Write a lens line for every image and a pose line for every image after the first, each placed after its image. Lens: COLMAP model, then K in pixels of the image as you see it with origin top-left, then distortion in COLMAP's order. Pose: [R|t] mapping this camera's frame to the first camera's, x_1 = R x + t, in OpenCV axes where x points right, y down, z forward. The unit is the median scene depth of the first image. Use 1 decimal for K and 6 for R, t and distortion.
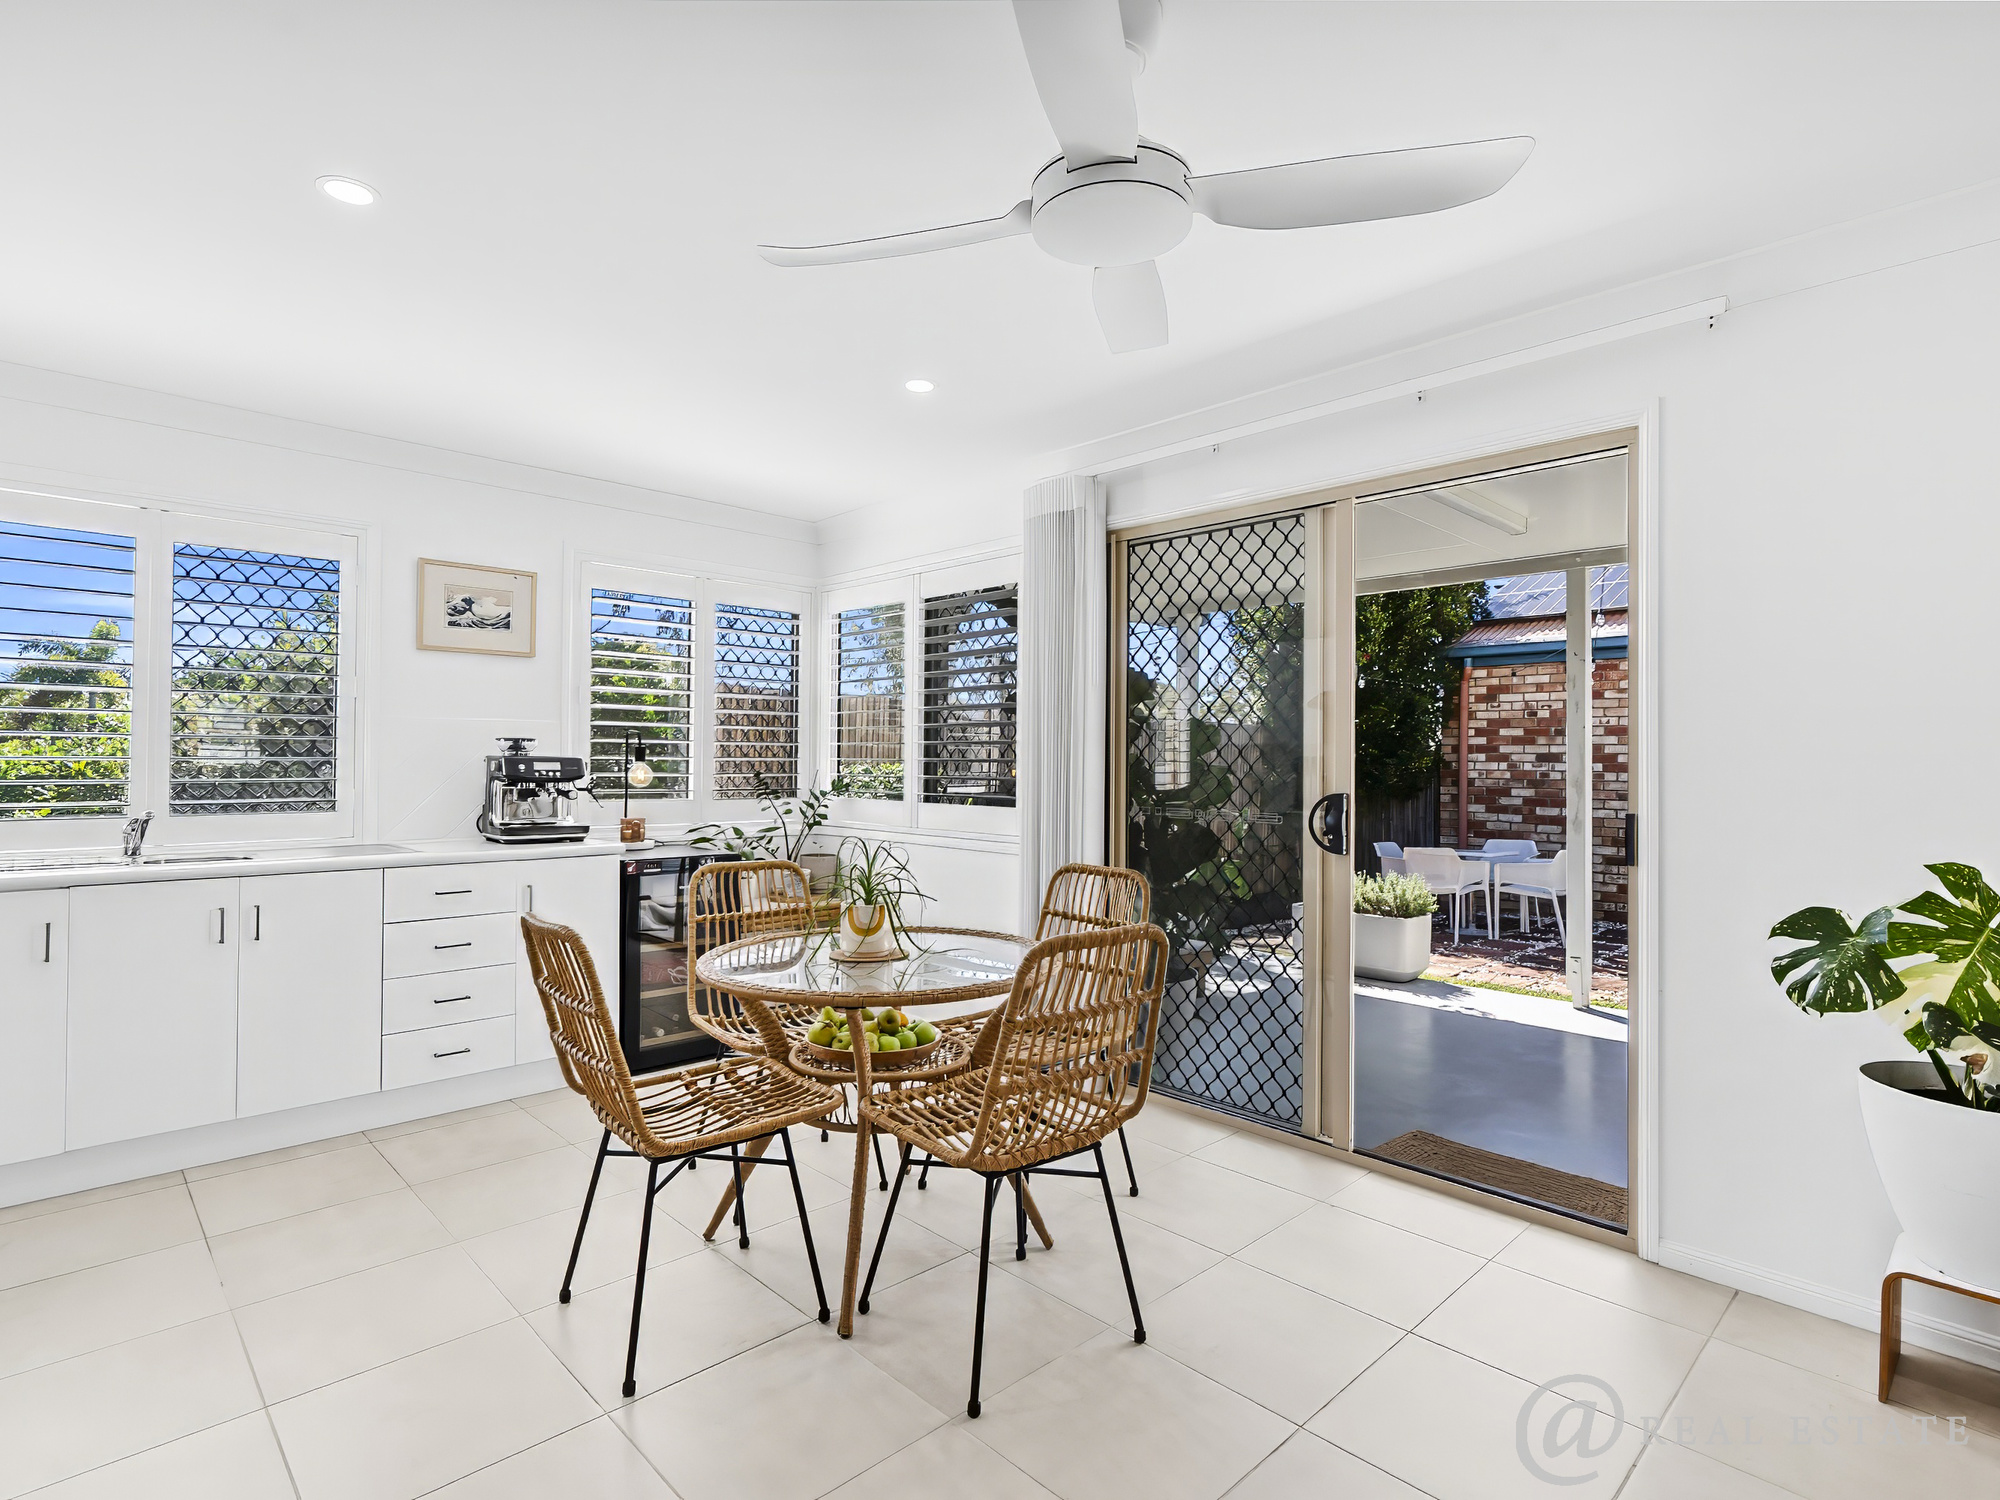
lens RADIAL K [[1007.7, 0, 991.7], [0, 1007.7, 751.3], [0, 0, 1]] dist [-0.006778, 0.001923]
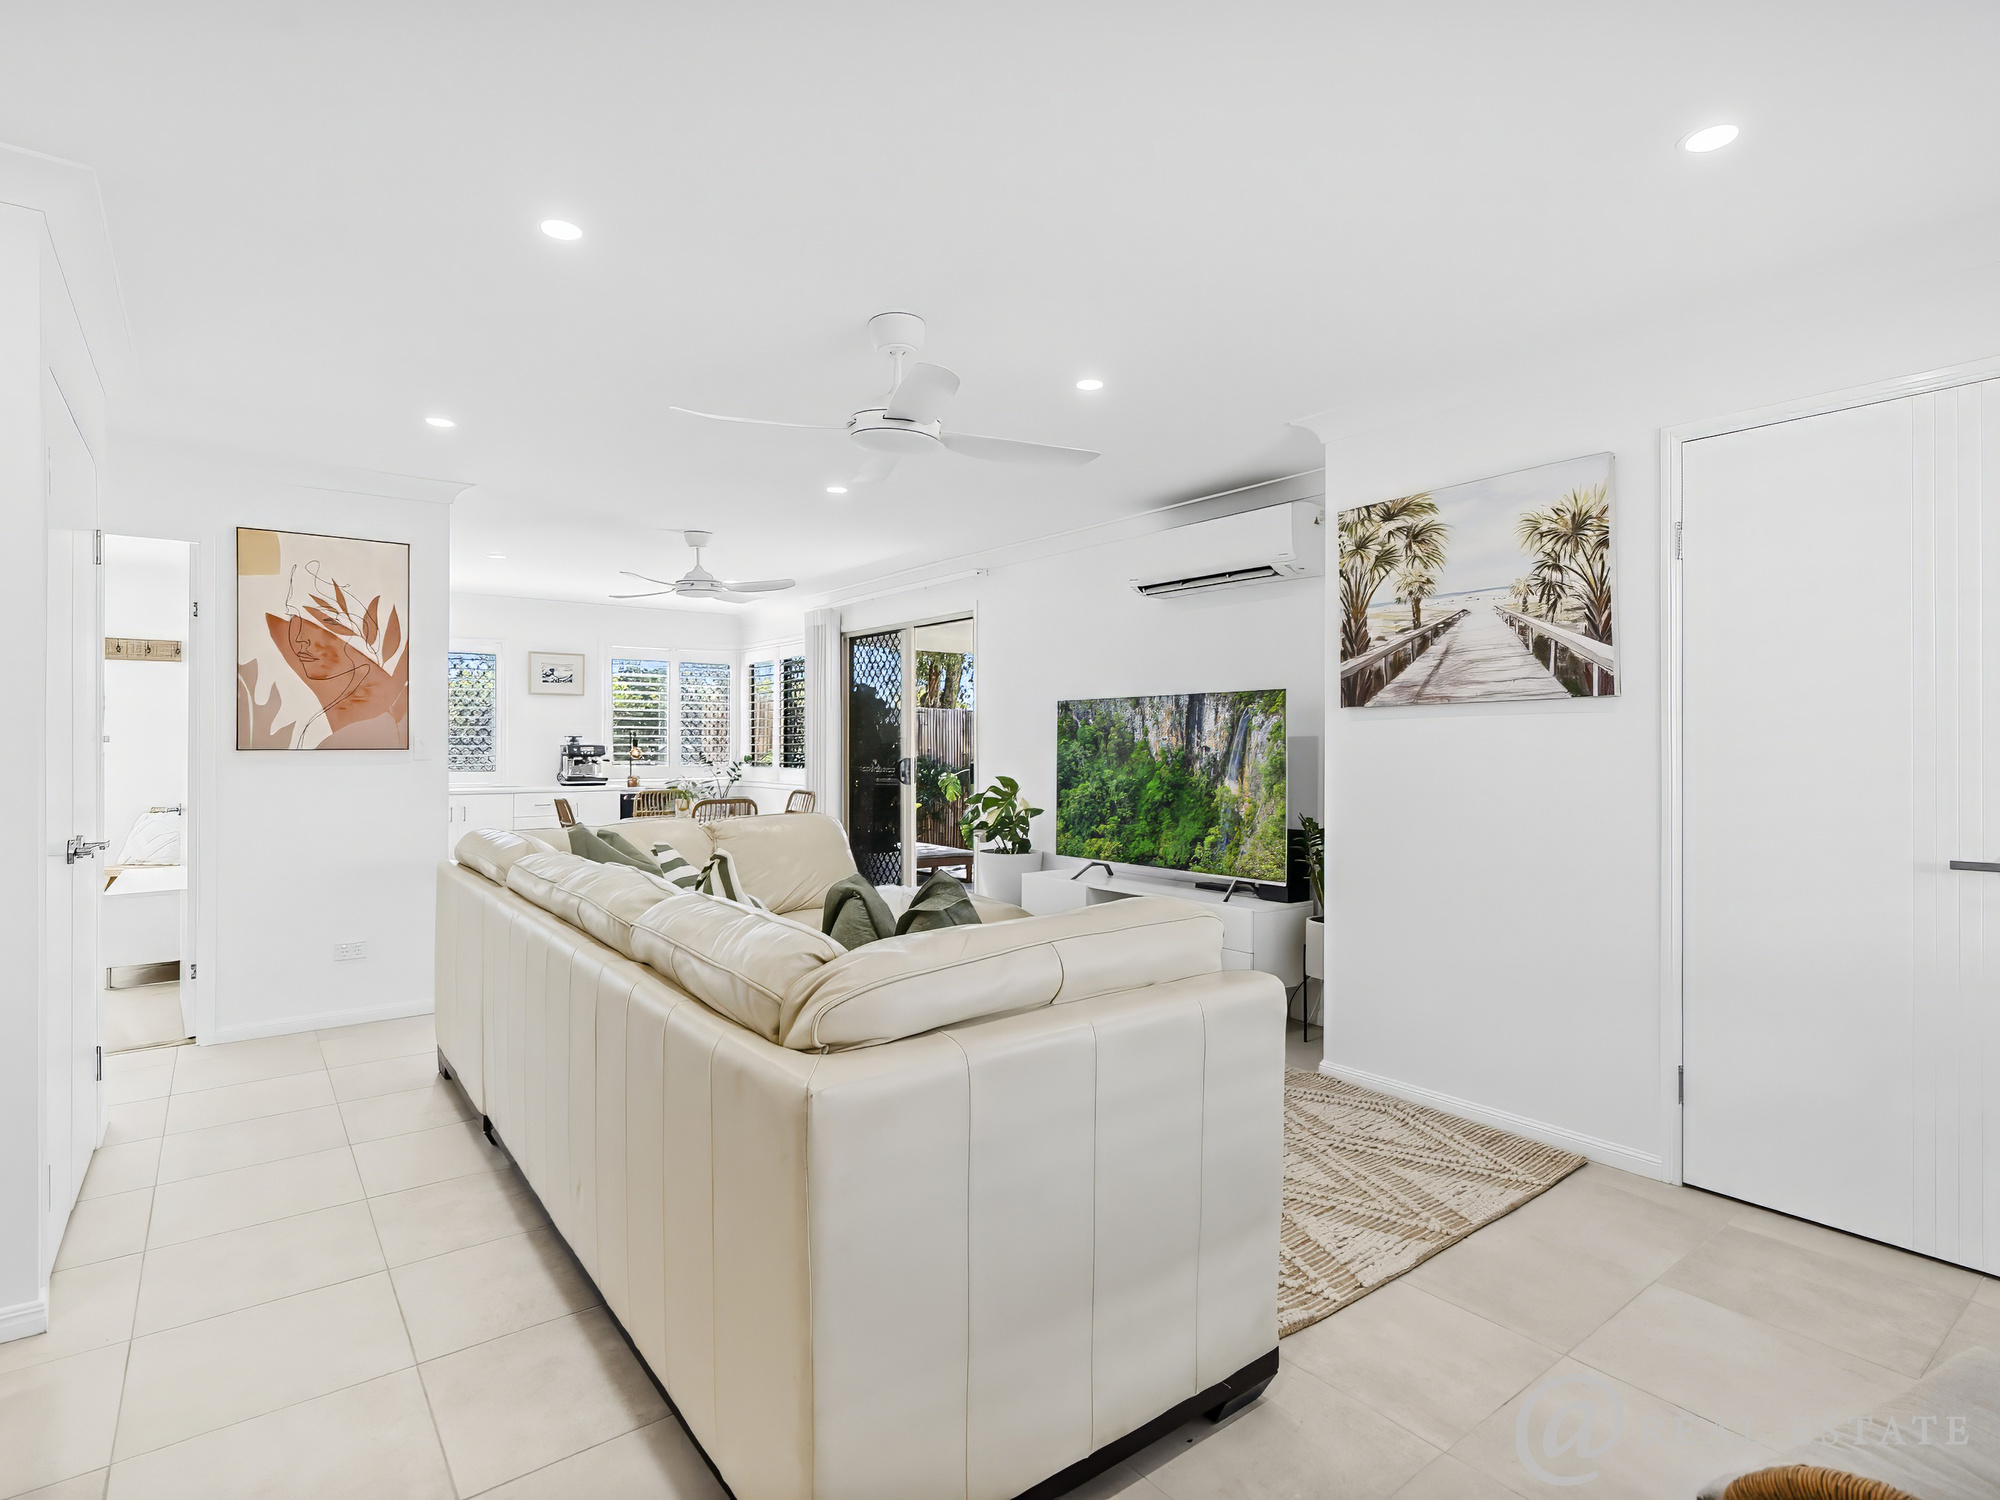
lens RADIAL K [[1007.7, 0, 1007.0], [0, 1007.7, 748.4], [0, 0, 1]] dist [-0.006778, 0.001923]
pose [[0.994895, -0.008297, -0.100573, 0.625979], [0.009668, 0.999867, 0.013152, -0.005656], [0.100450, -0.014058, 0.994843, -0.982004]]
